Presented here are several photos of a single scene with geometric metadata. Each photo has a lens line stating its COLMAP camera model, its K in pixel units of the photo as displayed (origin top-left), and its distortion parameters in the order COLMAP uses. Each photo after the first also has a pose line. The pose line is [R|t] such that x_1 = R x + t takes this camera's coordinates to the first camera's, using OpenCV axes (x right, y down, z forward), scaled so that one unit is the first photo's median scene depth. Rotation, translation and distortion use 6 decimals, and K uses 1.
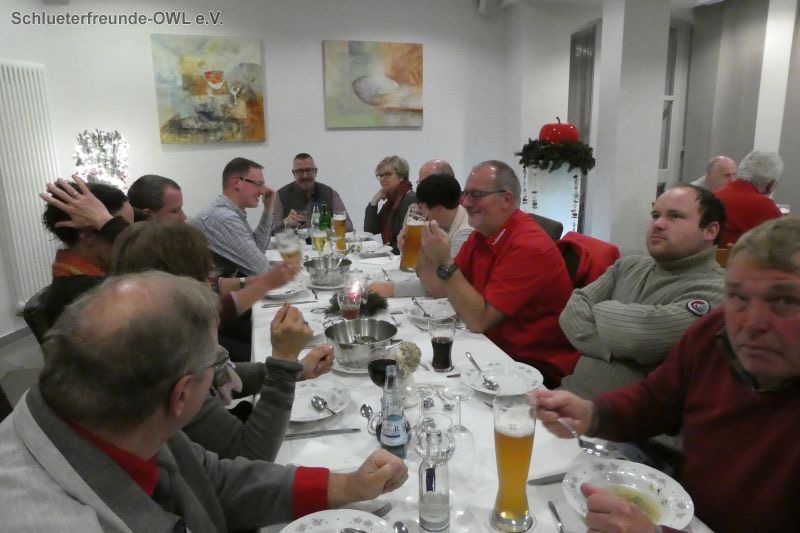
lens RADIAL K [[557.5, 0, 401.2], [0, 557.5, 255.9], [0, 0, 1]] dist [-0.028969, -0.000587]
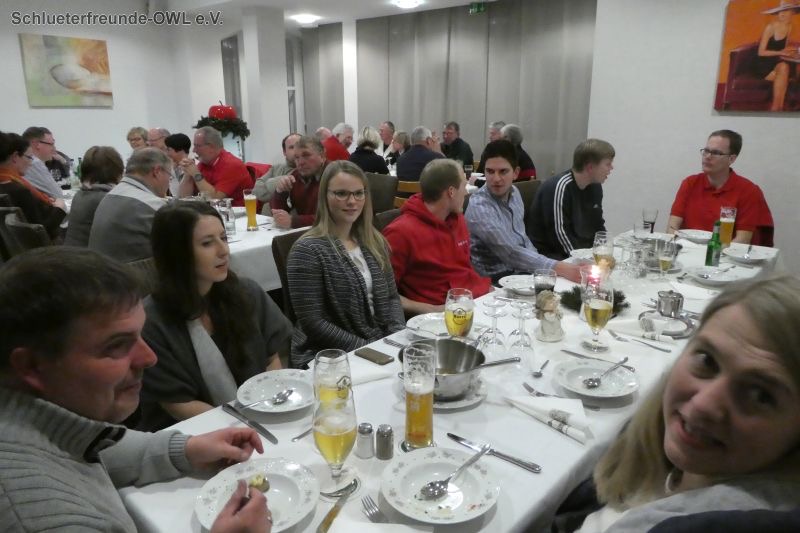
lens RADIAL K [[557.5, 0, 401.2], [0, 557.5, 255.9], [0, 0, 1]] dist [-0.028969, -0.000587]
pose [[0.817397, -0.129291, 0.561378, -0.186502], [0.109644, 0.991592, 0.068725, 0.097373], [-0.565544, 0.005376, 0.824701, -0.432931]]
